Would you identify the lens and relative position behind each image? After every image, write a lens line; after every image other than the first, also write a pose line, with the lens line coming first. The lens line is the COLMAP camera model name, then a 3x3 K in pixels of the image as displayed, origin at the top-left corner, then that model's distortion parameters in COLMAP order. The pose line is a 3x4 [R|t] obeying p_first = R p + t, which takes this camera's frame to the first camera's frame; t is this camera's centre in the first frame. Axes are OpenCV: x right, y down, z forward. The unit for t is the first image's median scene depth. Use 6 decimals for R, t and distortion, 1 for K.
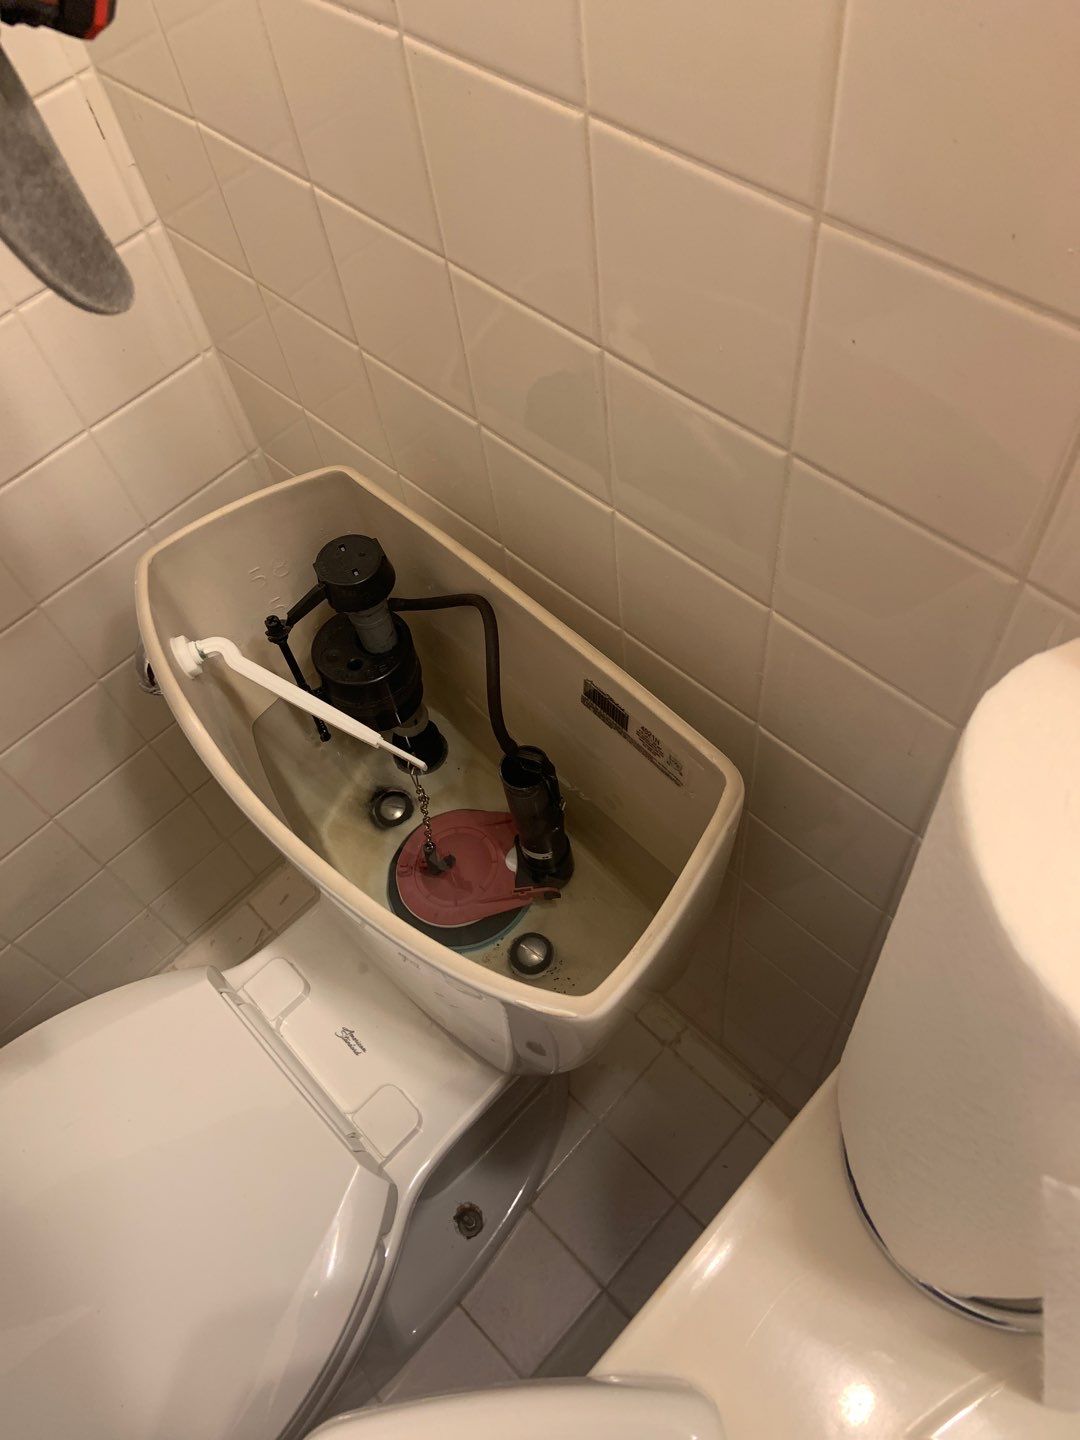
lens RADIAL K [[1103.1, 0, 542.9], [0, 1103.1, 713.9], [0, 0, 1]] dist [0.118221, -0.162175]
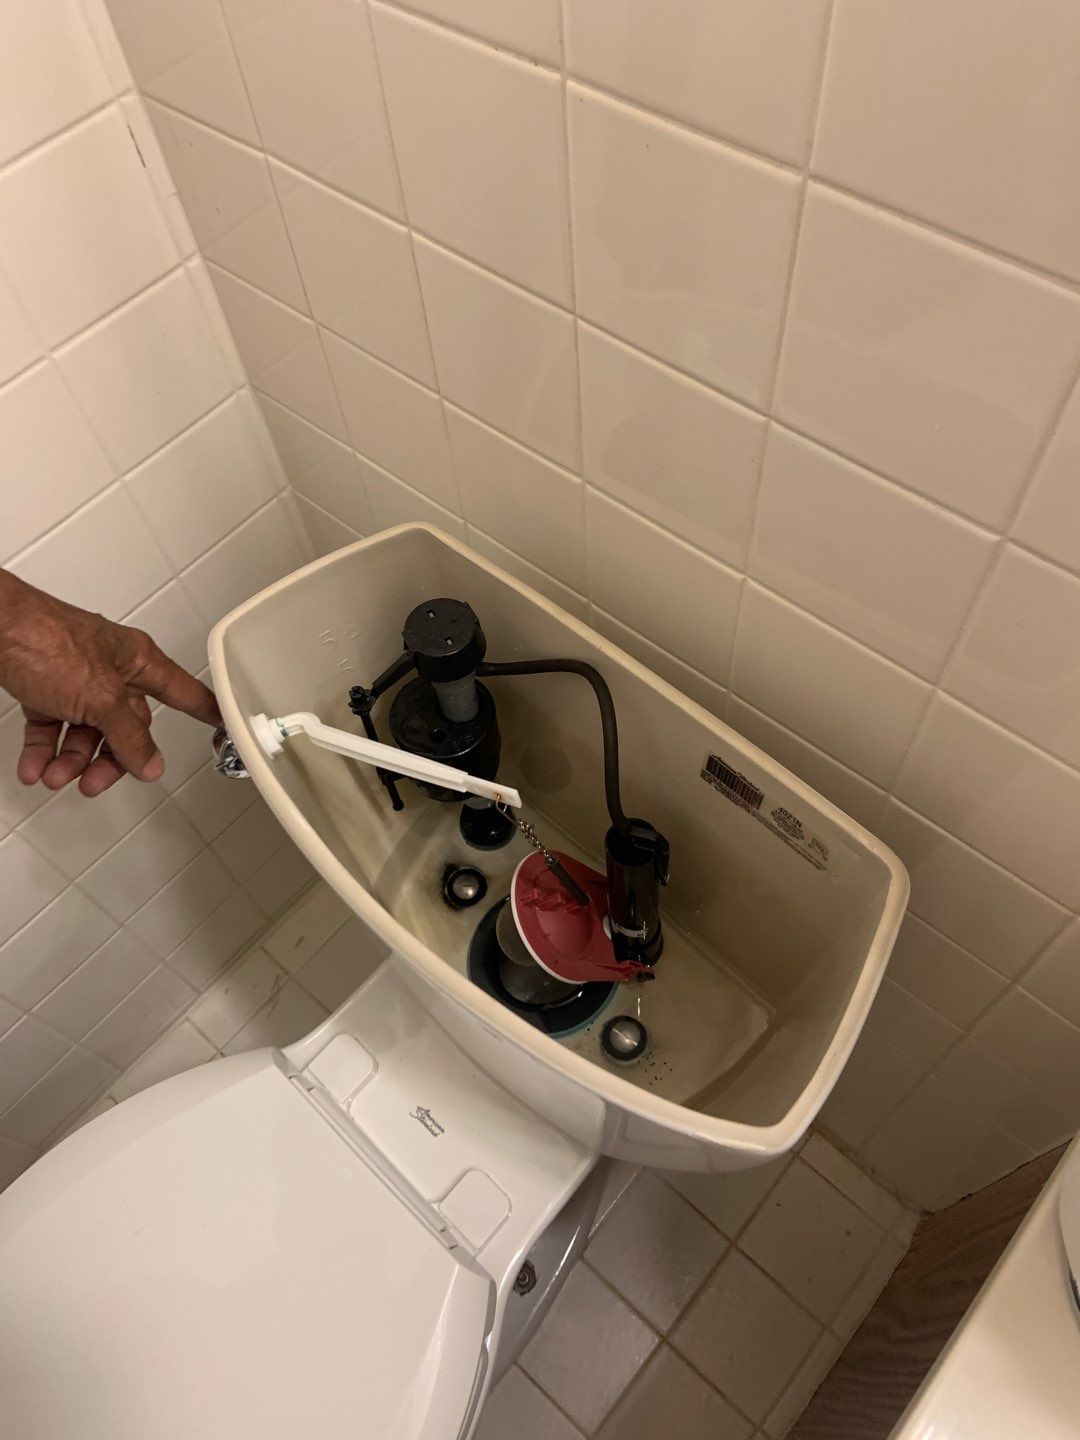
lens RADIAL K [[1100.2, 0, 540.0], [0, 1100.2, 720.0], [0, 0, 1]] dist [0.120768, -0.167666]
pose [[0.998089, -0.030340, 0.053837, -0.129778], [0.029253, 0.999355, 0.020851, -0.070775], [-0.054435, -0.019237, 0.998332, 0.063027]]
